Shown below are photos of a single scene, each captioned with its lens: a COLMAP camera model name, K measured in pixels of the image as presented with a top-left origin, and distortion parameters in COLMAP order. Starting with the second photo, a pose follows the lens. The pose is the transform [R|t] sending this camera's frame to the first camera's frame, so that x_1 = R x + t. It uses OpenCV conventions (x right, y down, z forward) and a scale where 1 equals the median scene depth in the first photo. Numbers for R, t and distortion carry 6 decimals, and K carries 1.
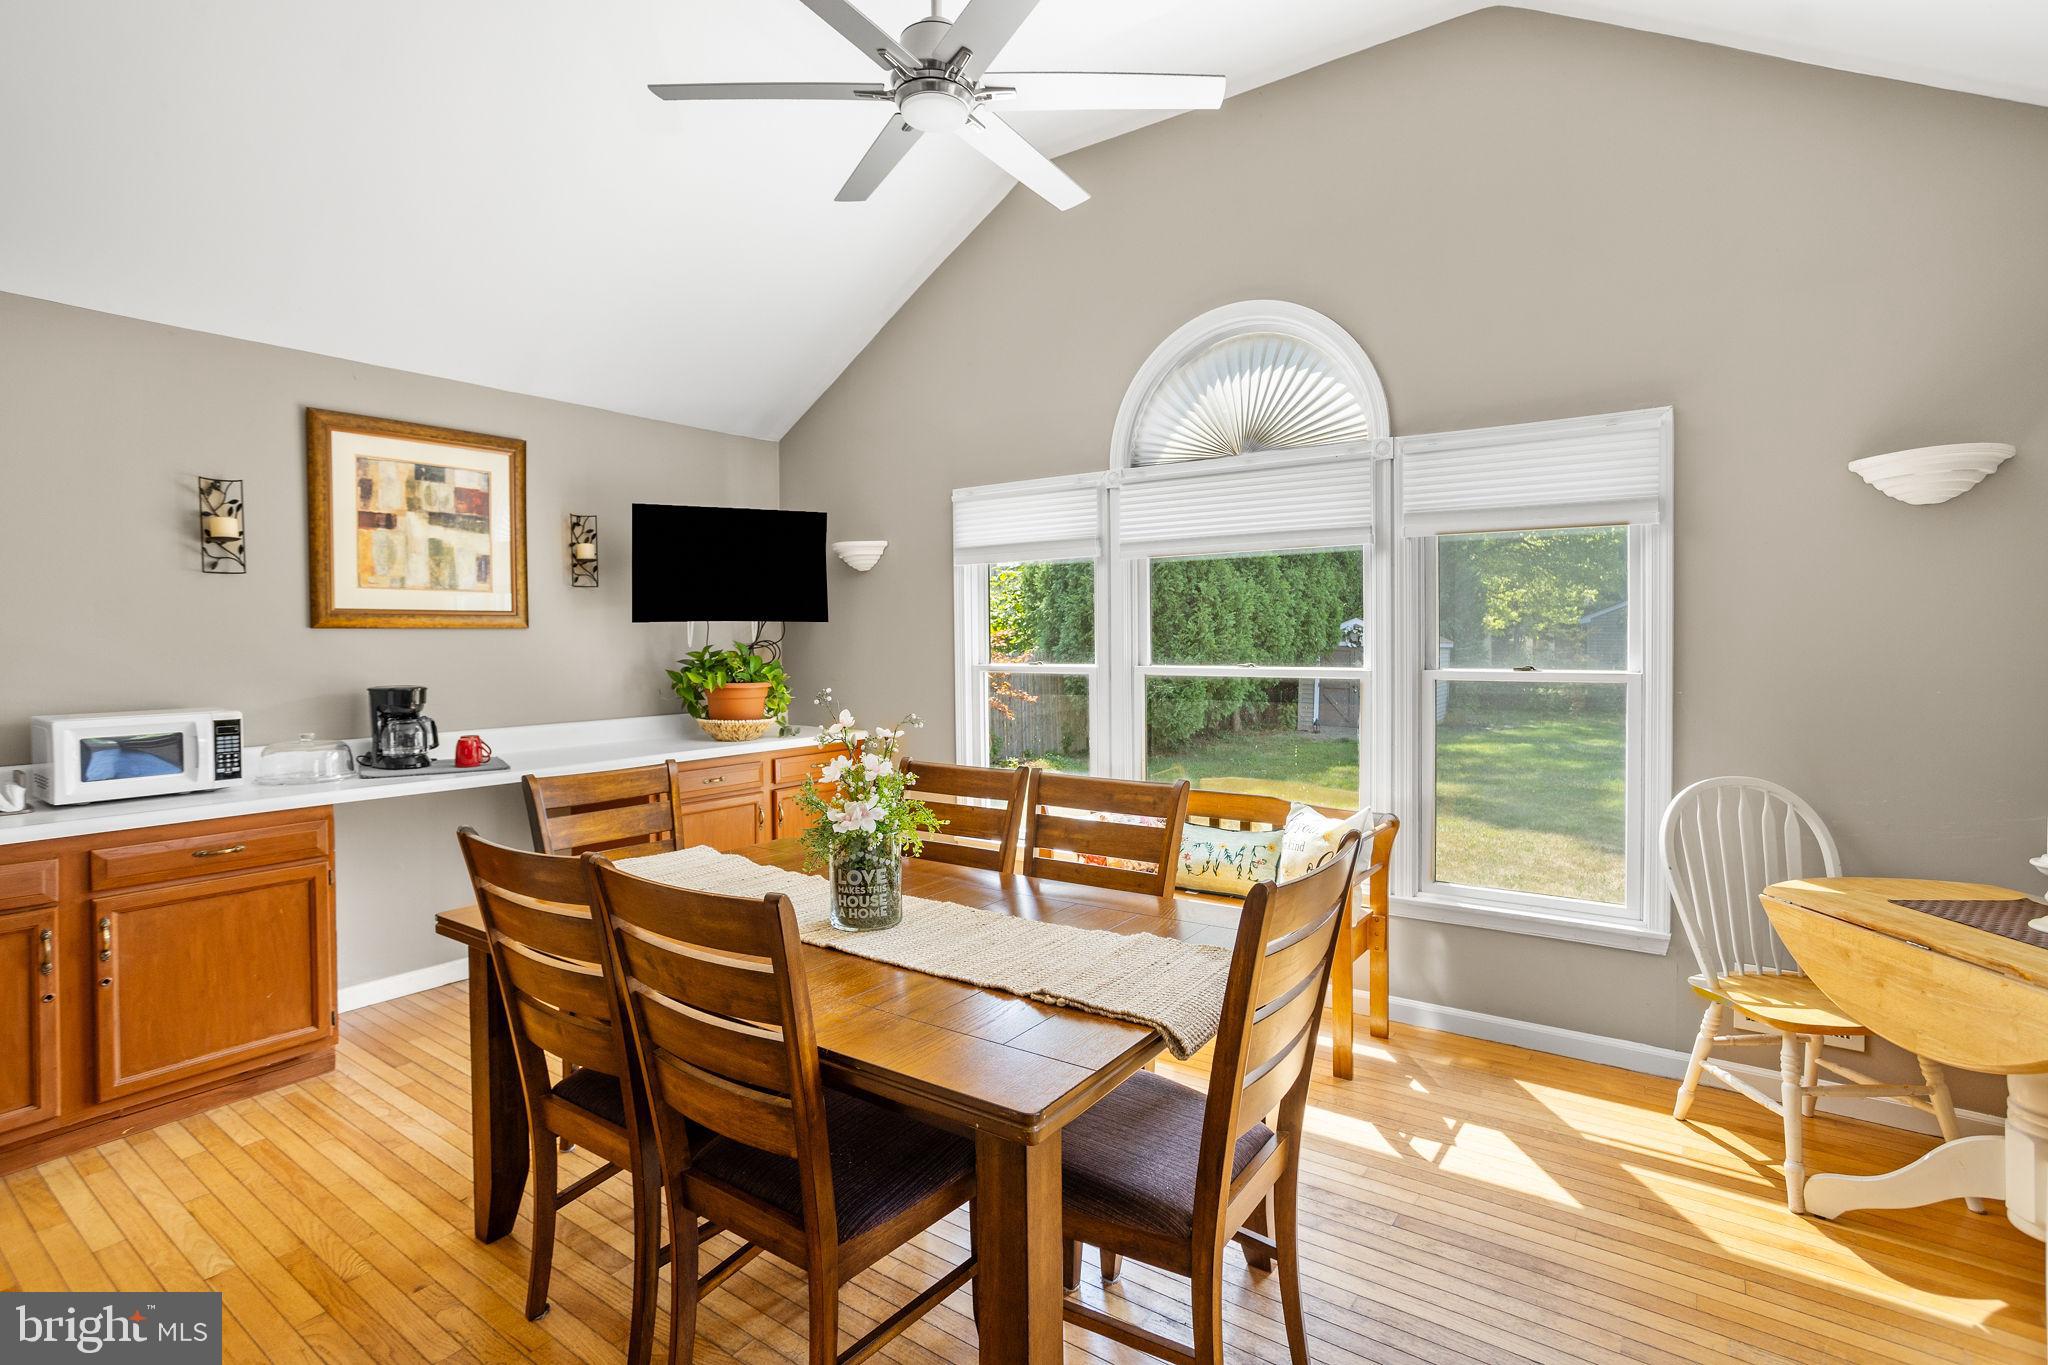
lens RADIAL K [[1003.4, 0, 1020.7], [0, 1003.4, 633.7], [0, 0, 1]] dist [-0.041910, 0.019395]
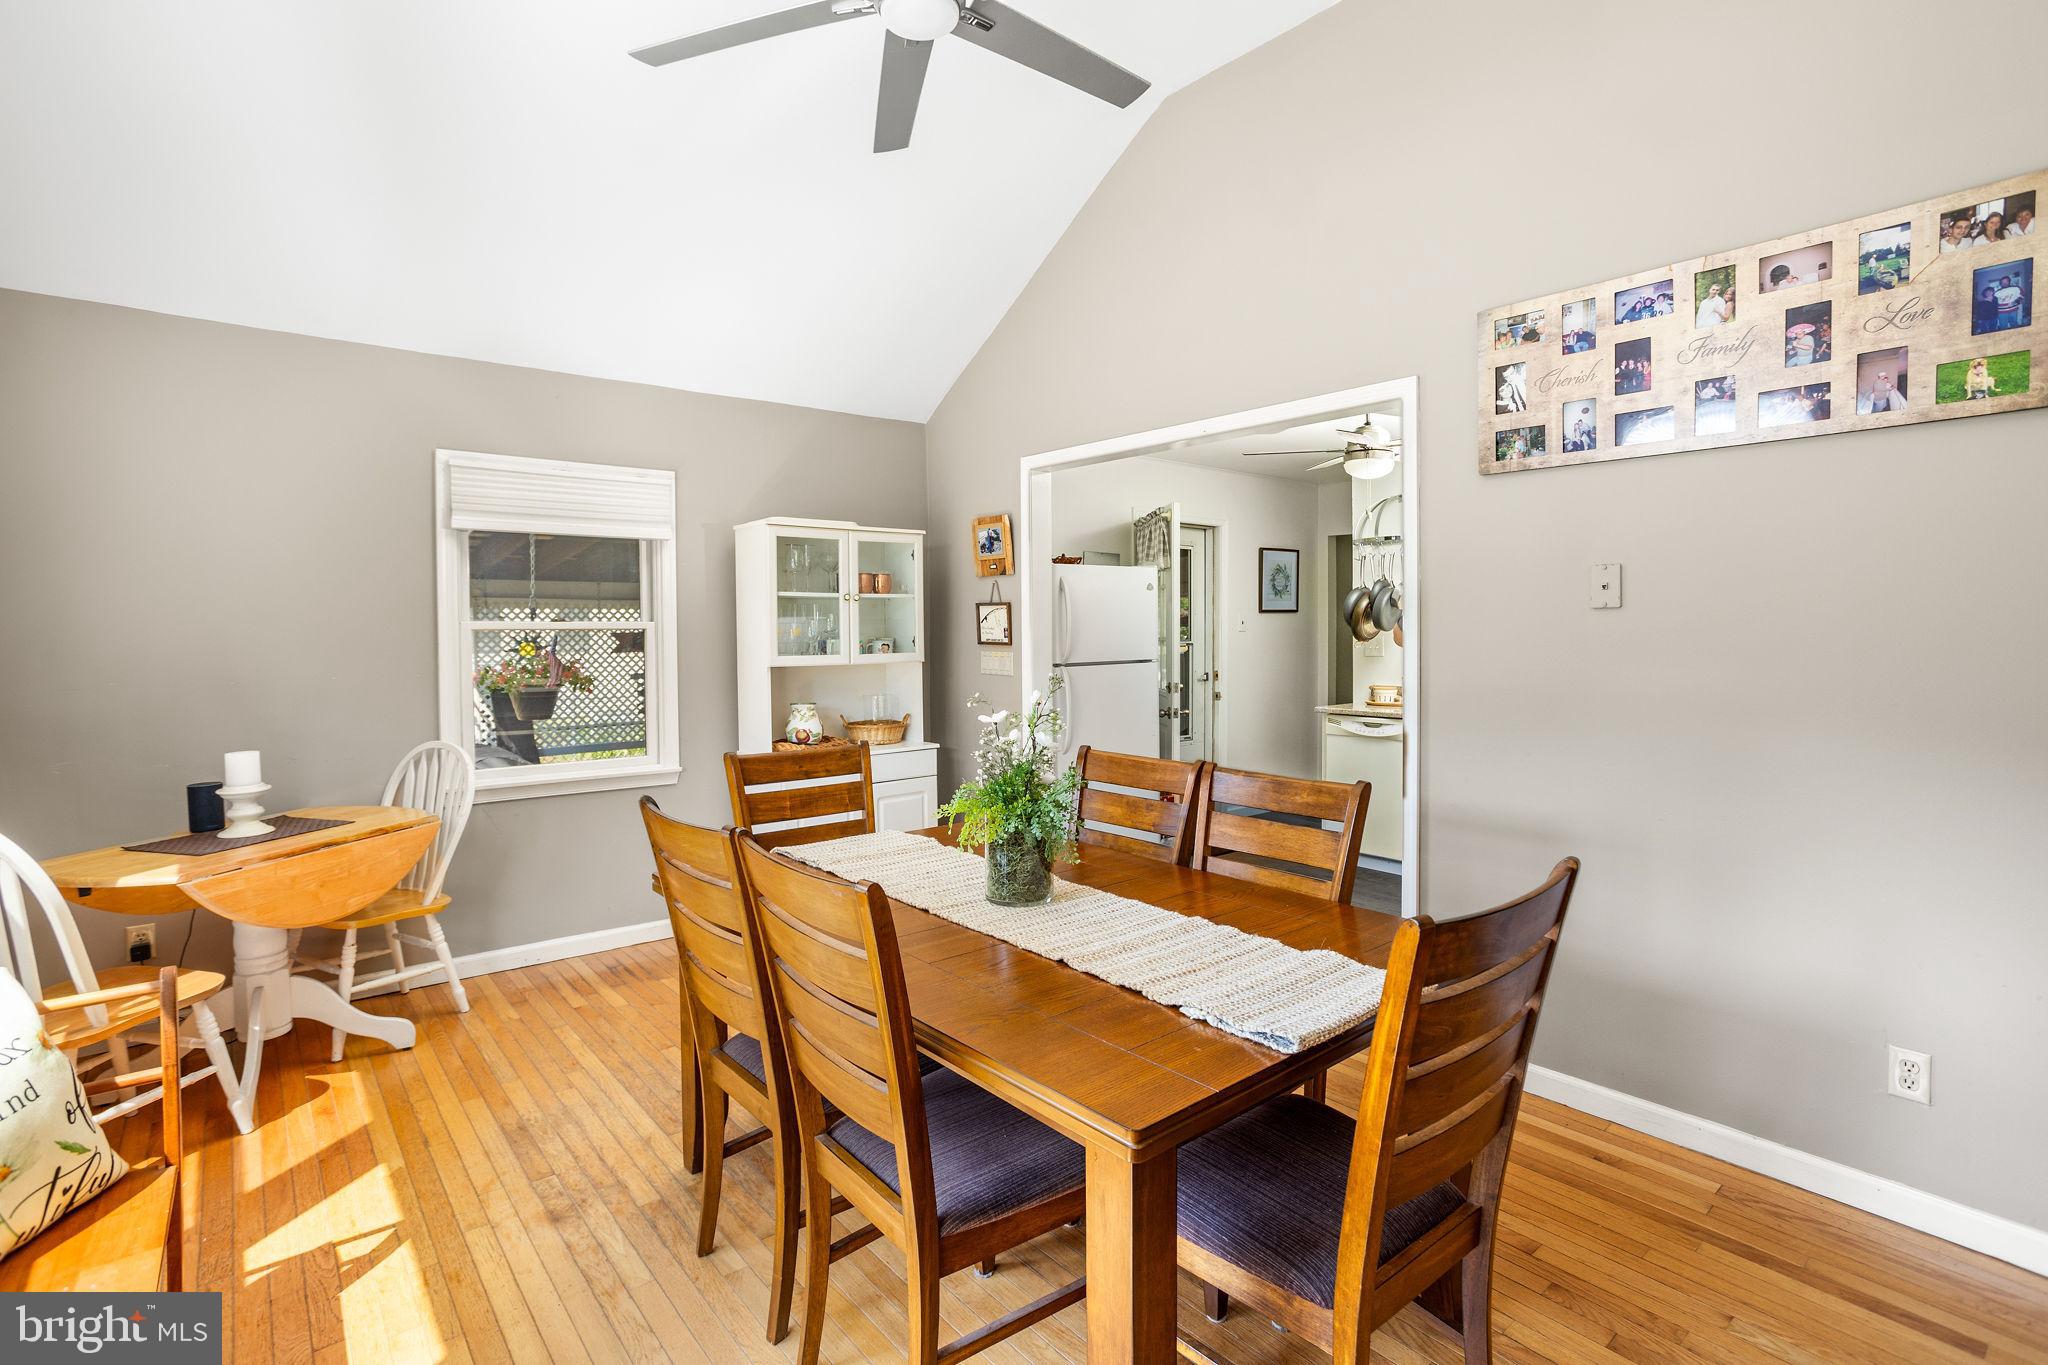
lens RADIAL K [[1003.4, 0, 1020.7], [0, 1003.4, 633.7], [0, 0, 1]] dist [-0.041910, 0.019395]
pose [[-0.966986, 0.013780, 0.254456, -0.240127], [0.016078, 0.999847, 0.006950, 0.002591], [-0.254322, 0.010811, -0.967059, 1.136666]]
